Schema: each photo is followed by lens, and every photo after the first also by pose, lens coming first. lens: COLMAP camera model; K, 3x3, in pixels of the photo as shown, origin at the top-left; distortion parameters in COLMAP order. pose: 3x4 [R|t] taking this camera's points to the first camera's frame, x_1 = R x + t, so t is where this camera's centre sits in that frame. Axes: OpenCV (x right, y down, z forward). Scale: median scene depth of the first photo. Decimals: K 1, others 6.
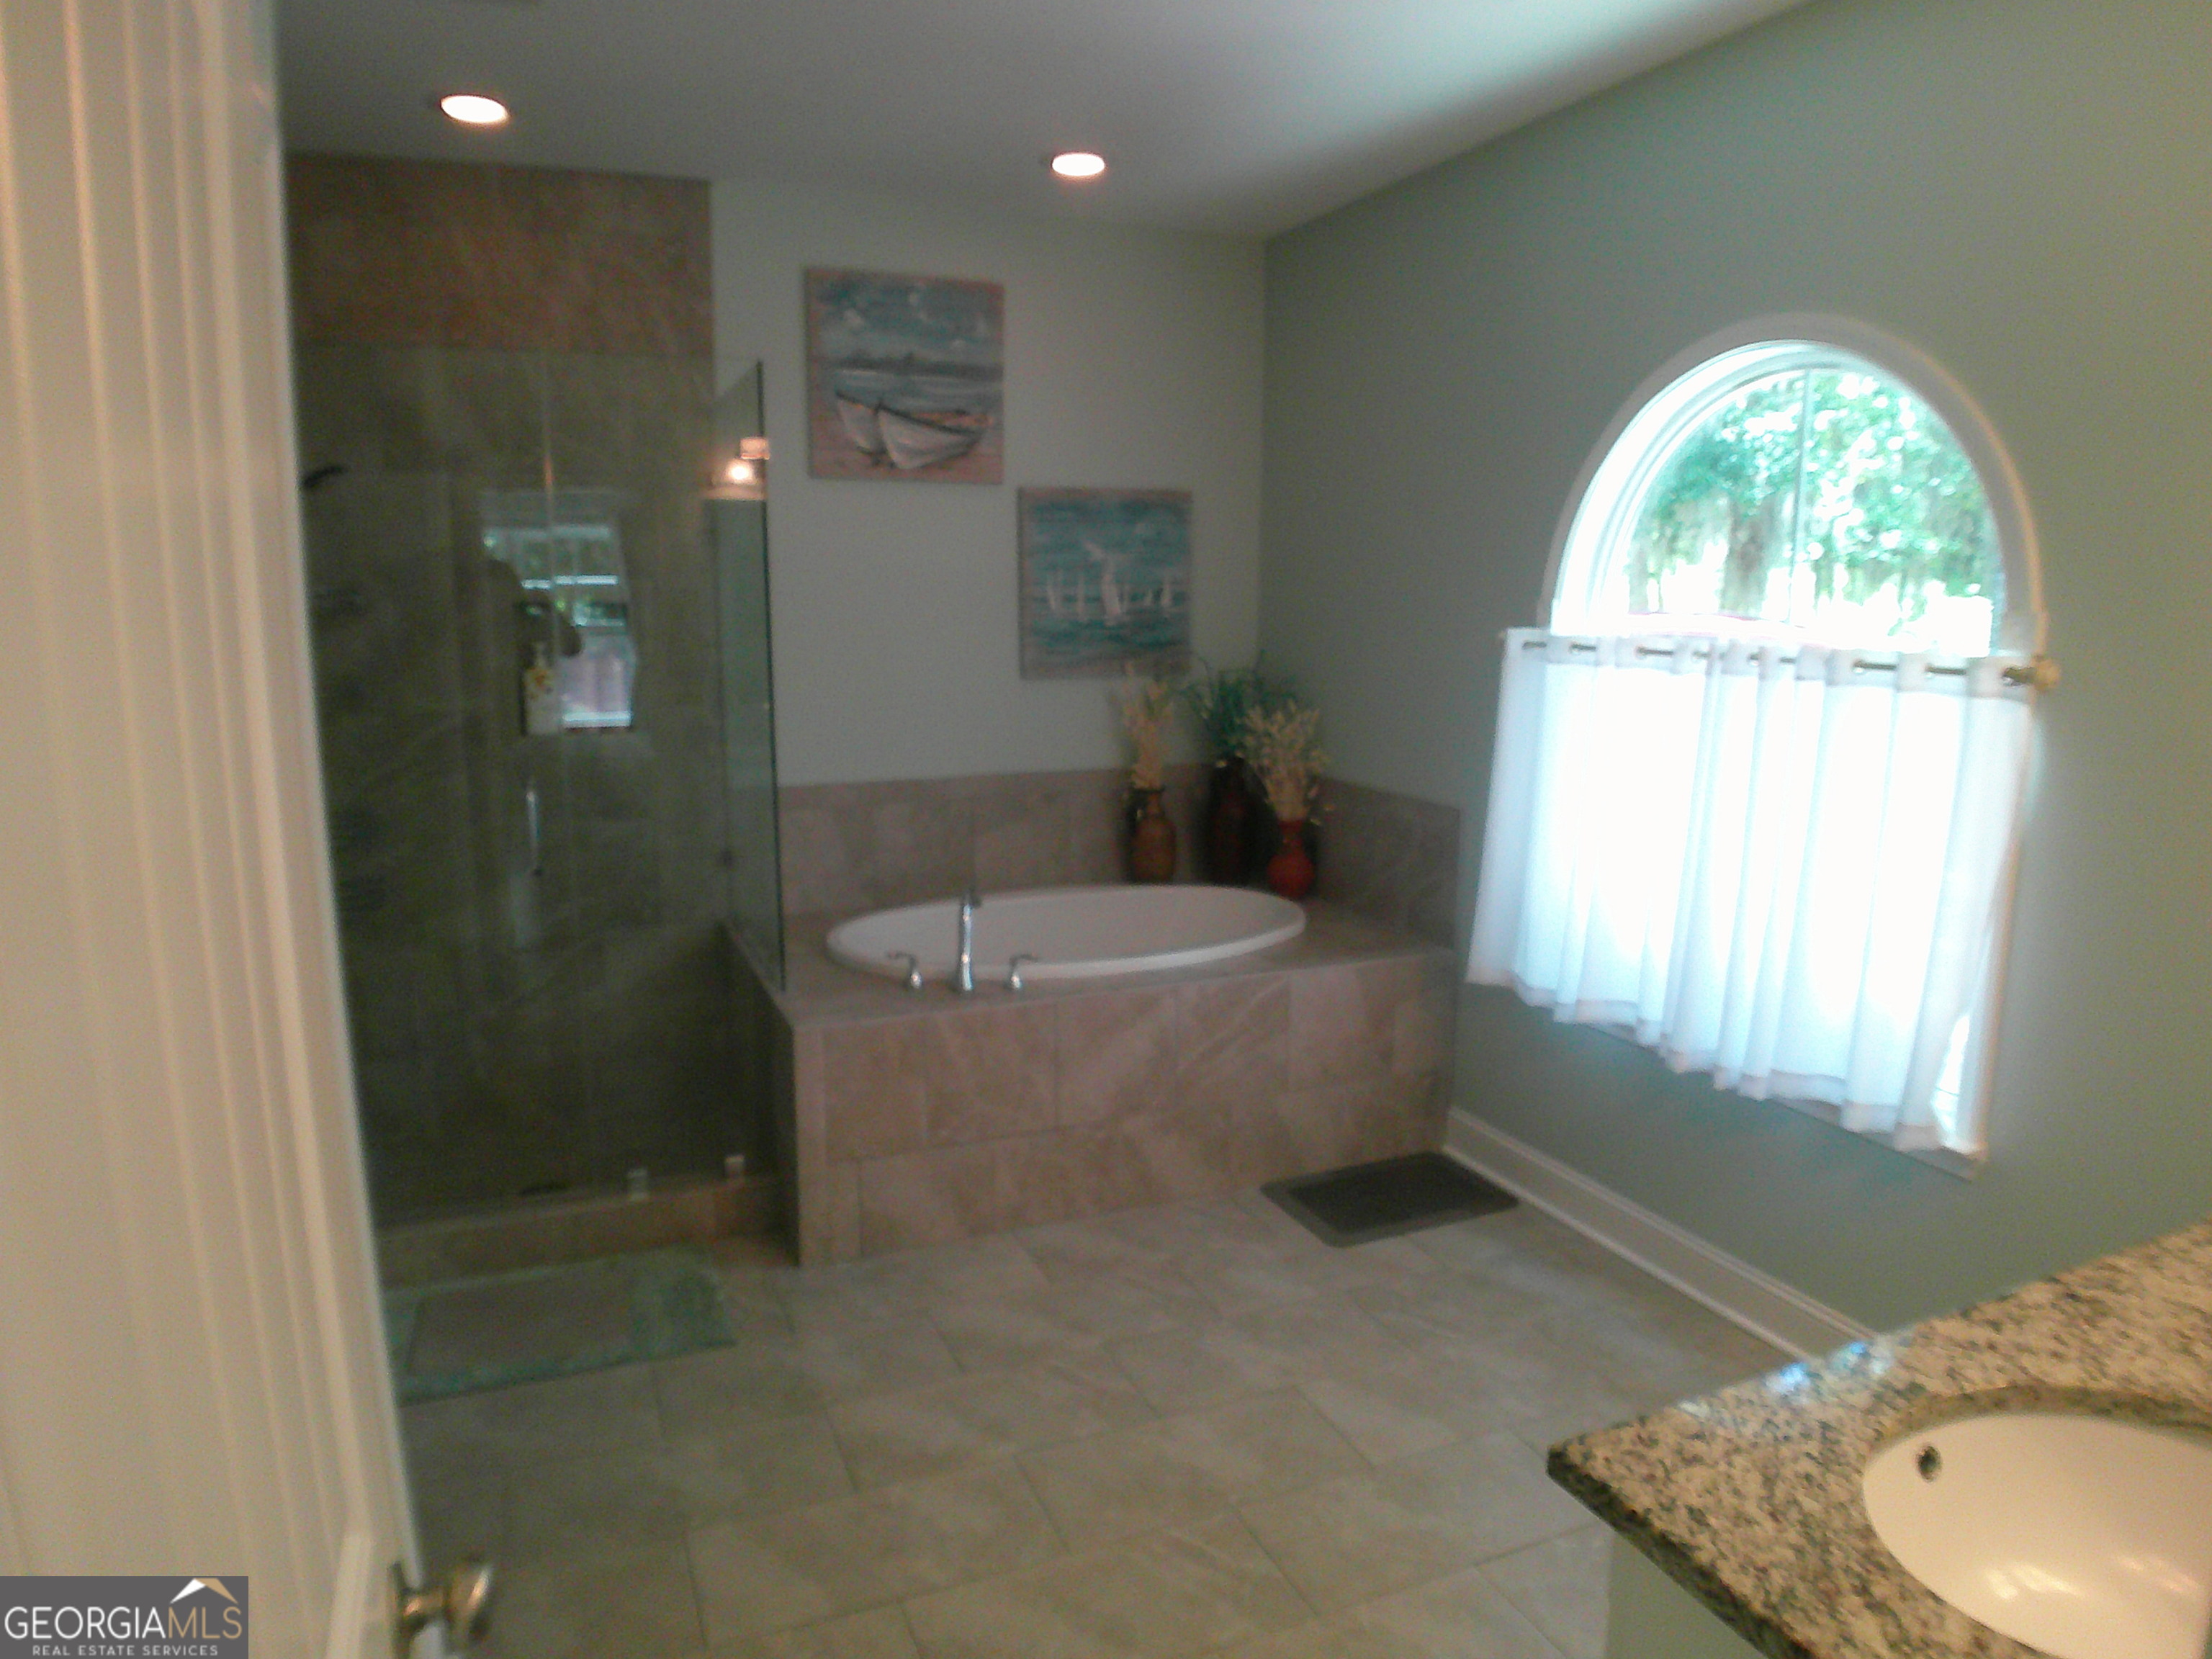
lens RADIAL K [[1407.2, 0, 1112.8], [0, 1407.2, 854.9], [0, 0, 1]] dist [-0.078481, -0.001596]
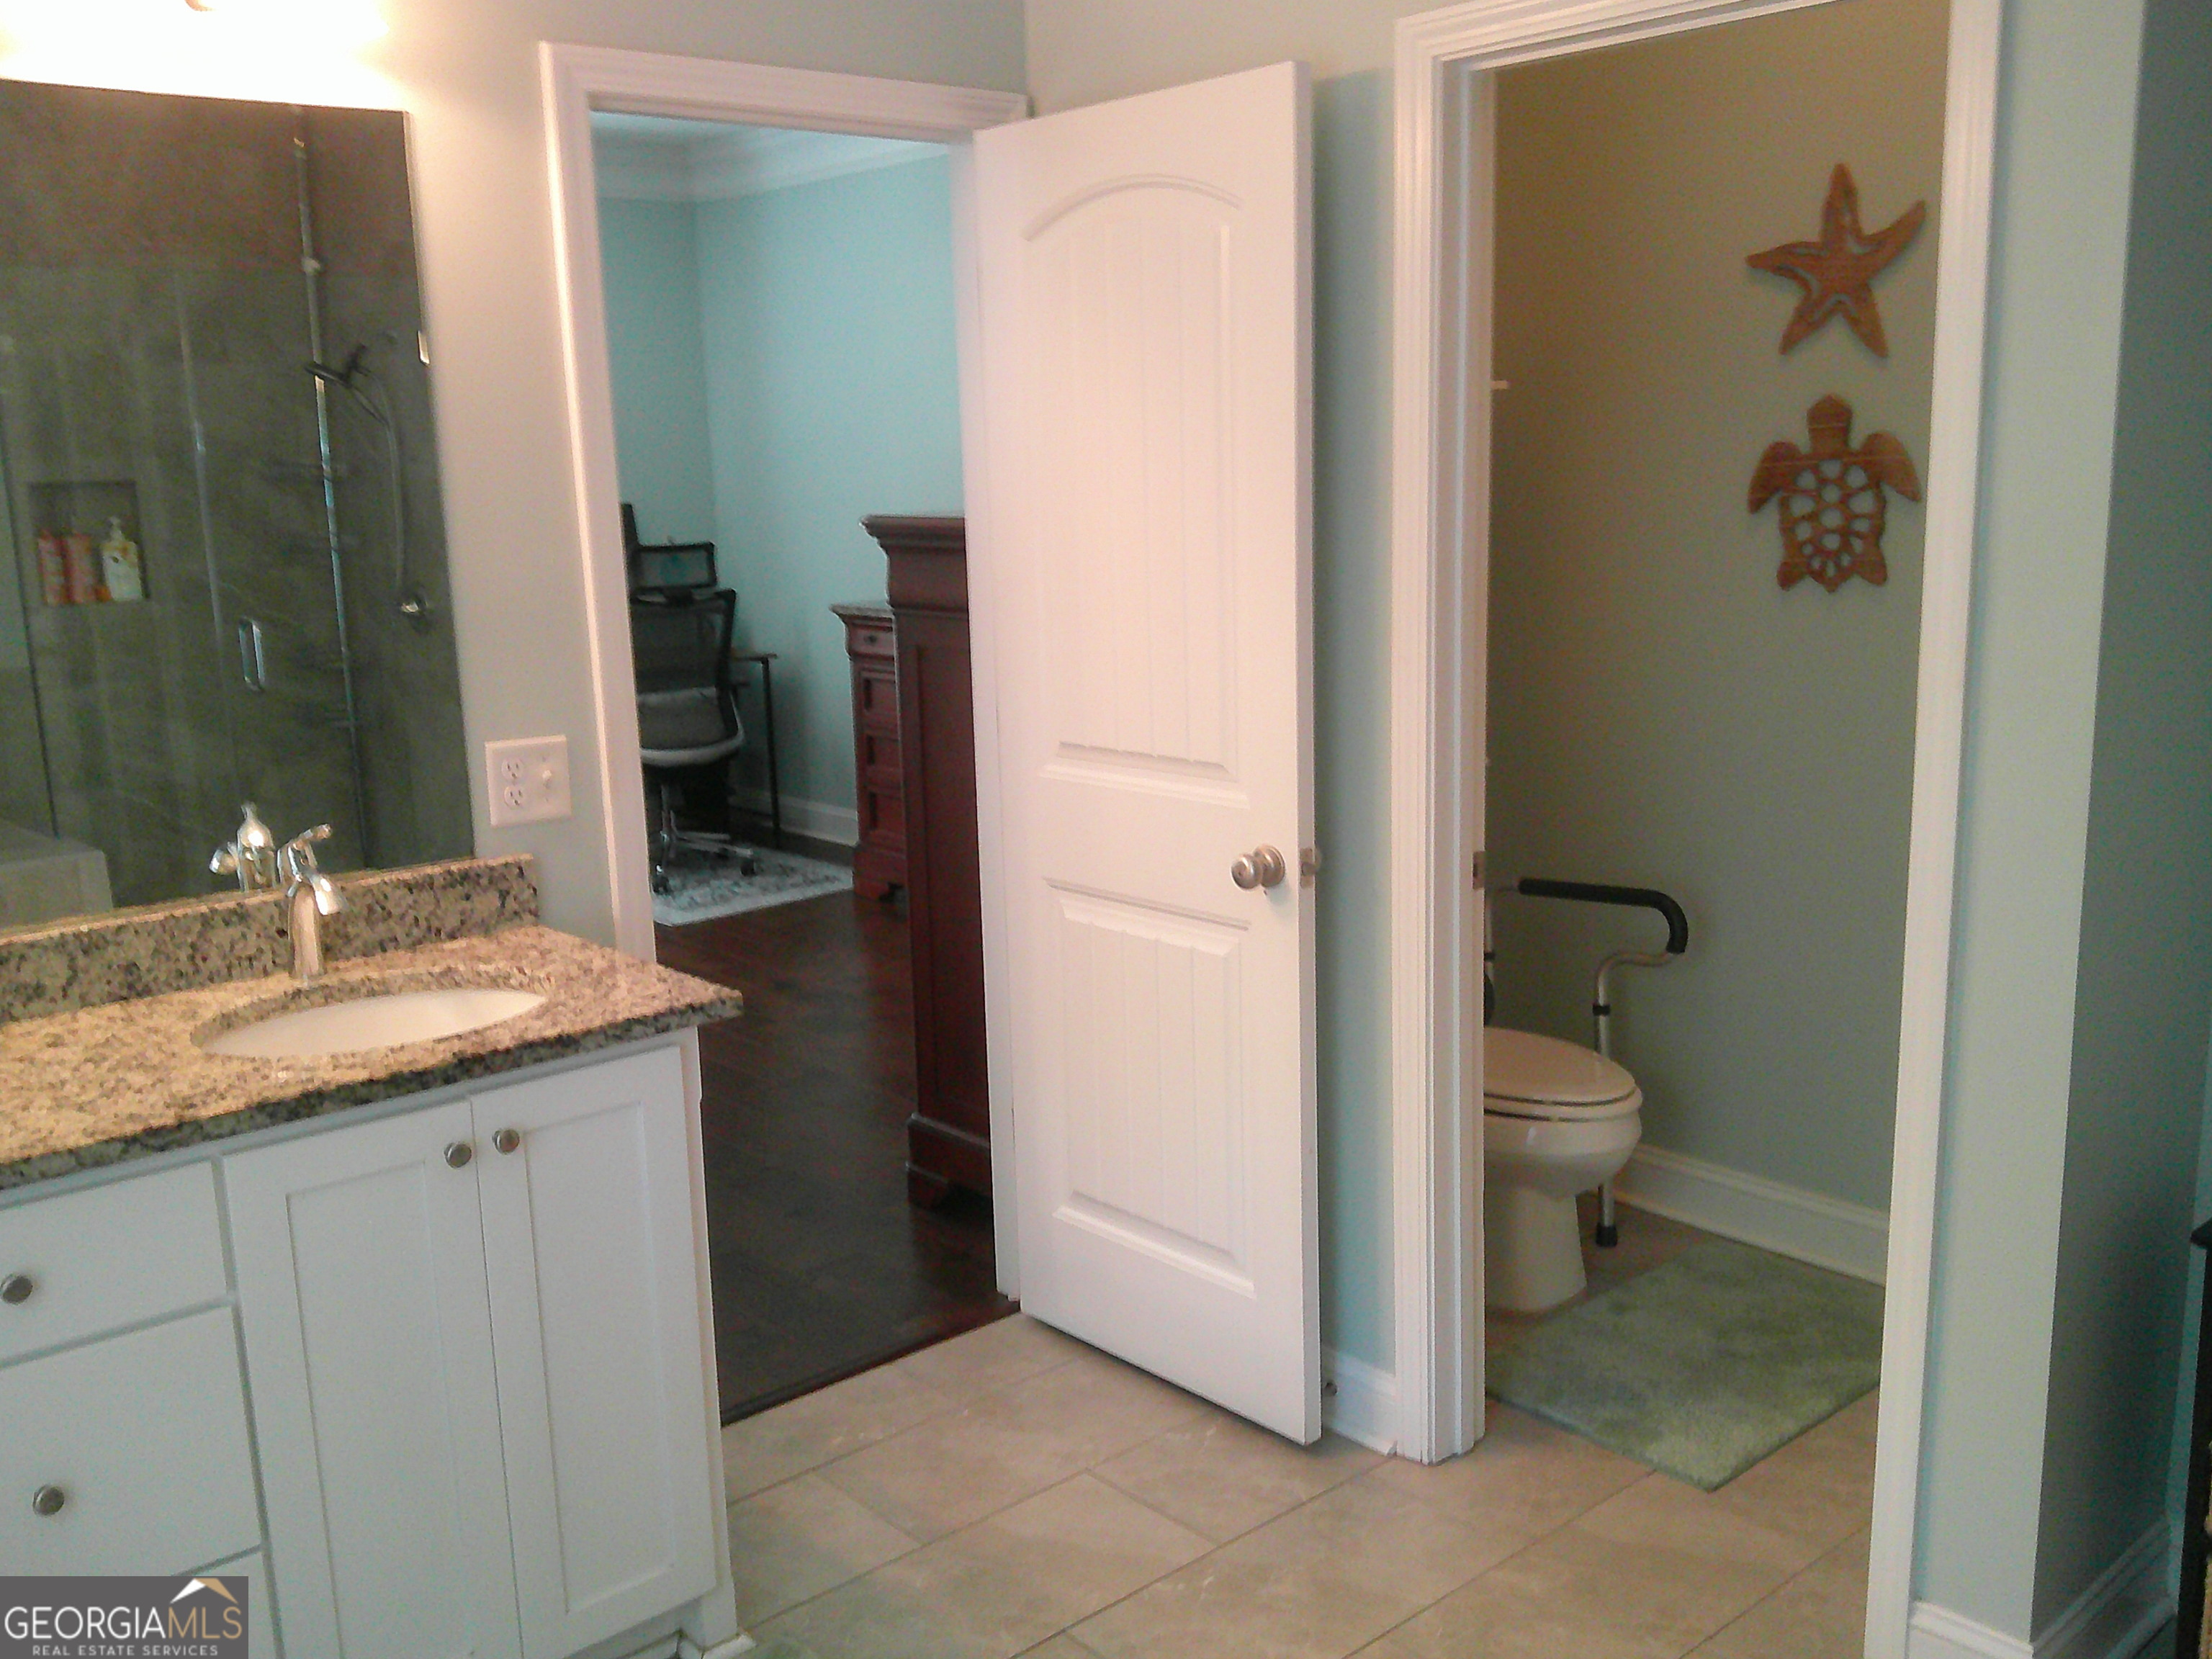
lens RADIAL K [[1981.8, 0, 1118.0], [0, 1981.8, 848.1], [0, 0, 1]] dist [0.118533, -0.280434]
pose [[-0.946771, 0.094157, -0.307829, 0.211758], [-0.026617, 0.930093, 0.366358, -0.193997], [0.320805, 0.355051, -0.878079, 1.089245]]
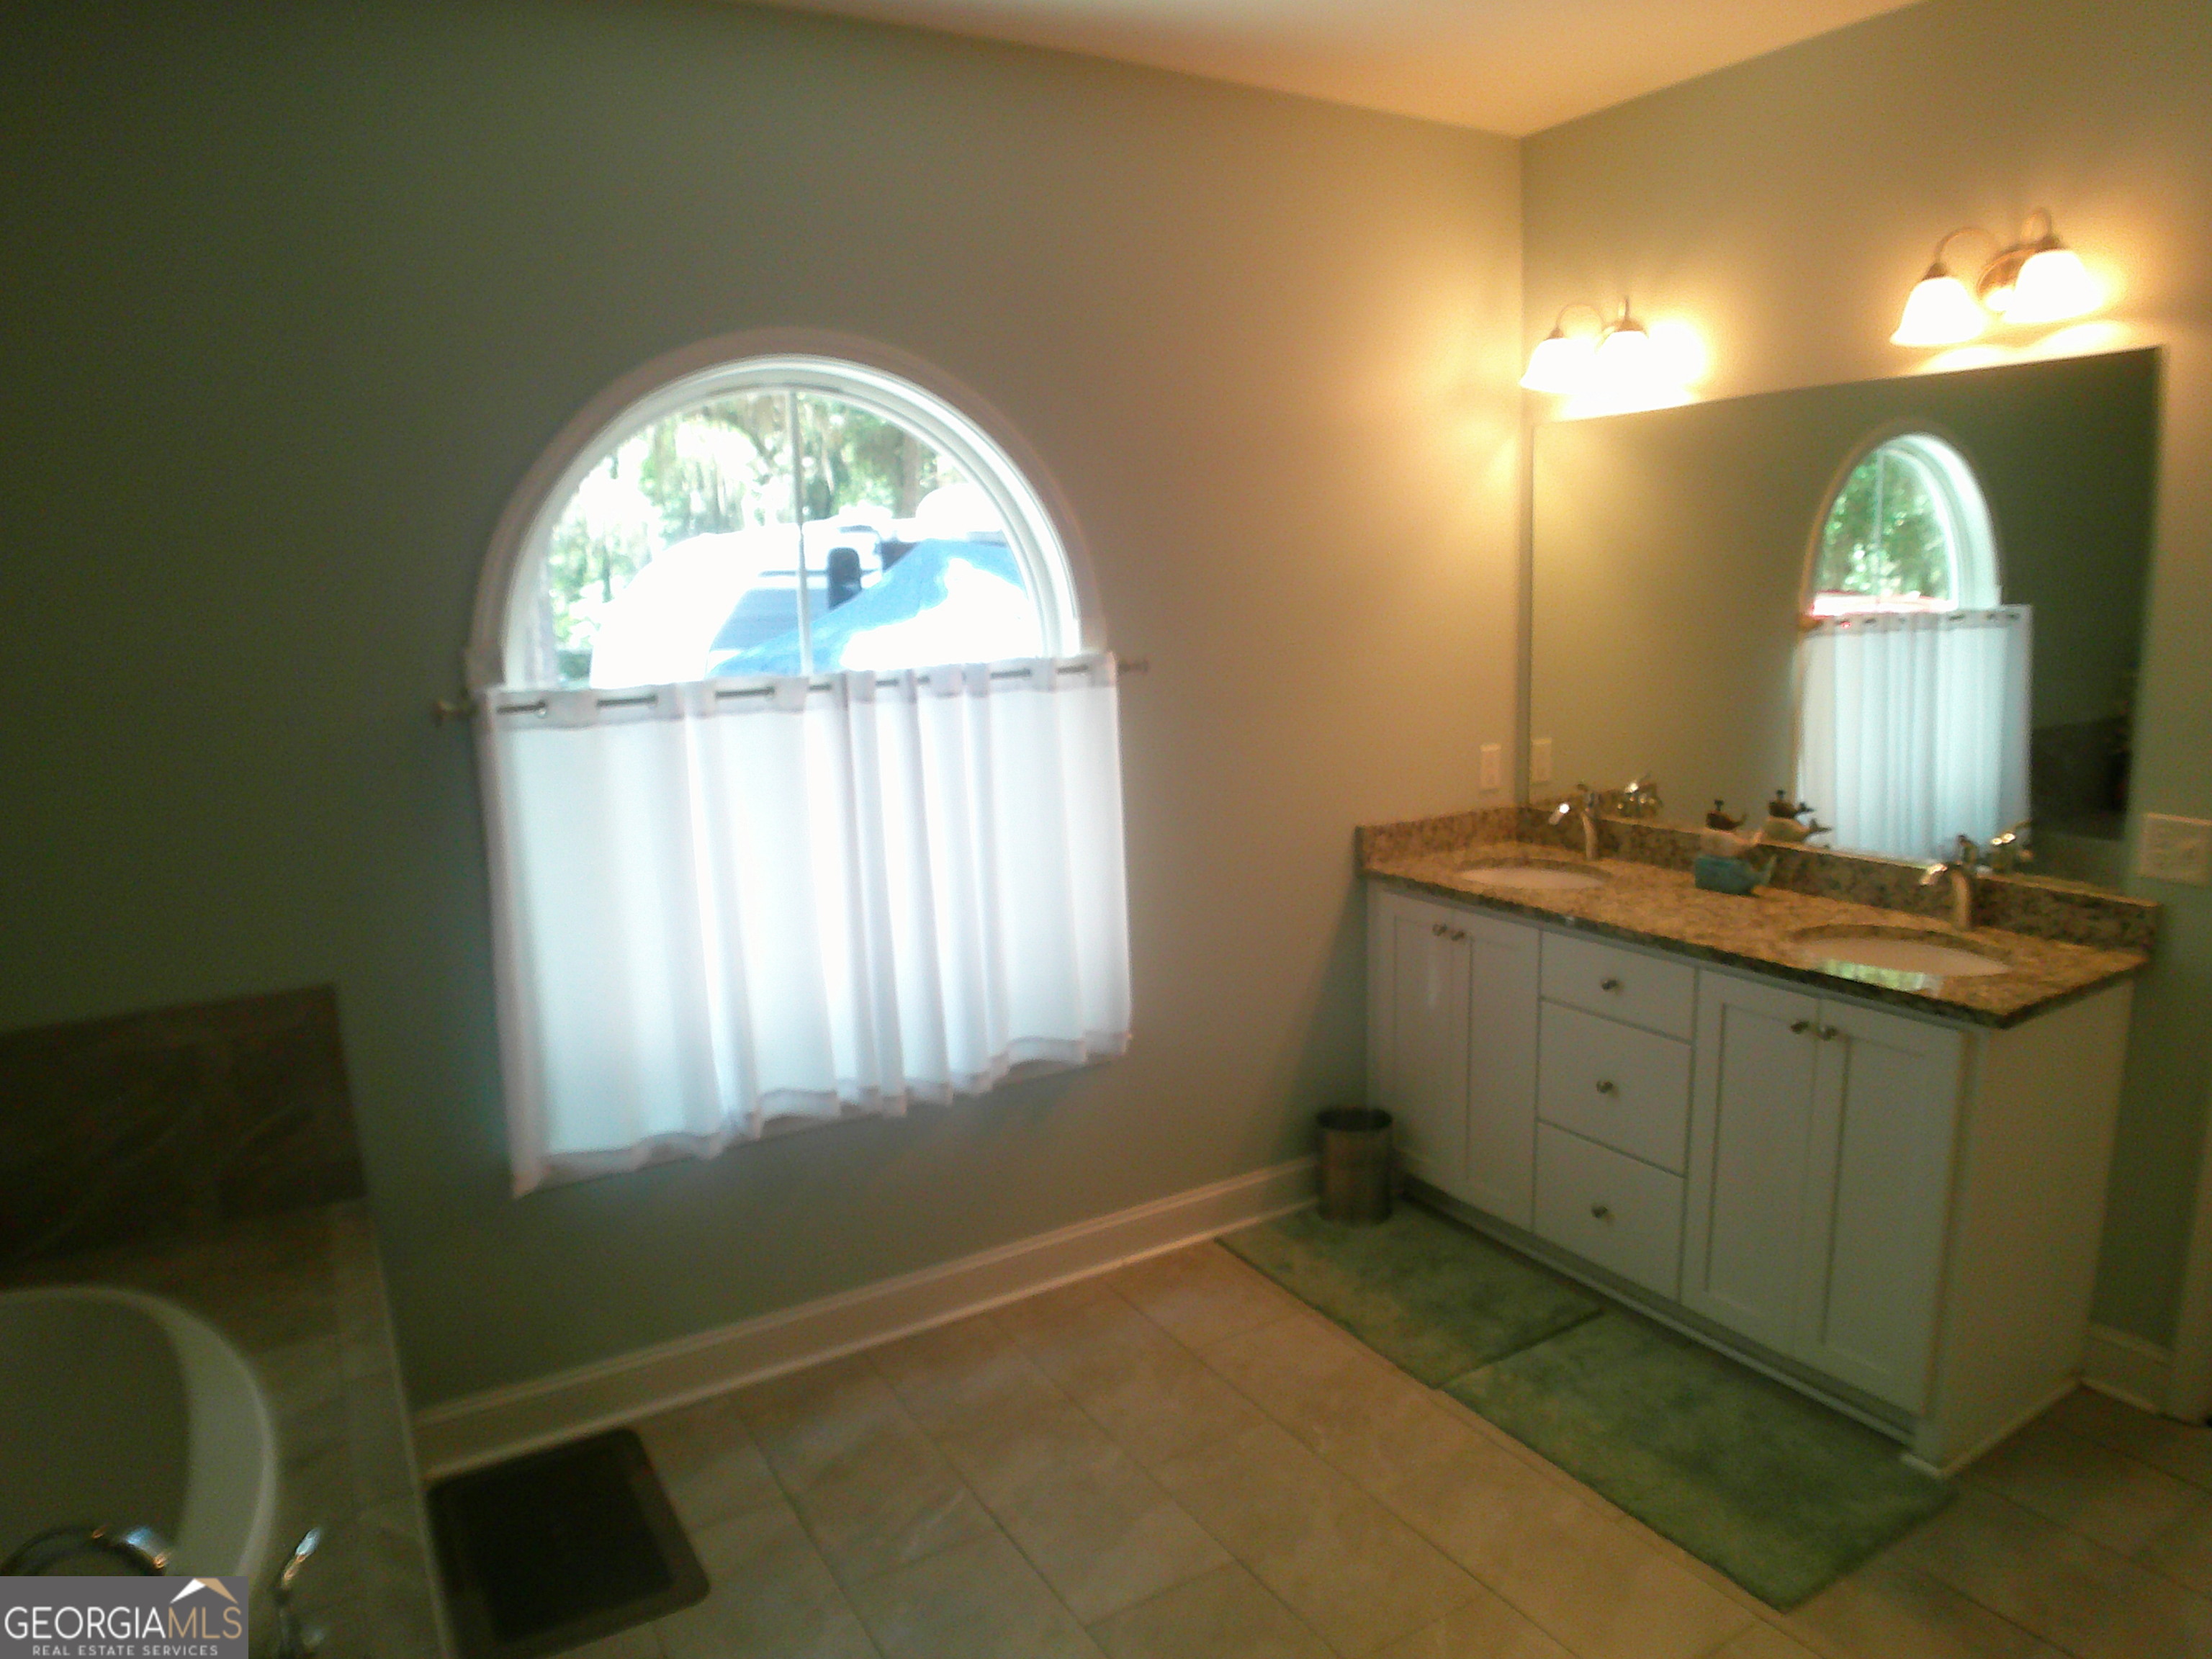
lens RADIAL K [[1407.2, 0, 1112.8], [0, 1407.2, 854.9], [0, 0, 1]] dist [-0.078481, -0.001596]
pose [[-0.138491, -0.174820, 0.974812, -0.500186], [0.218971, 0.954531, 0.202292, -0.171469], [-0.965853, 0.241471, -0.093913, 0.862331]]
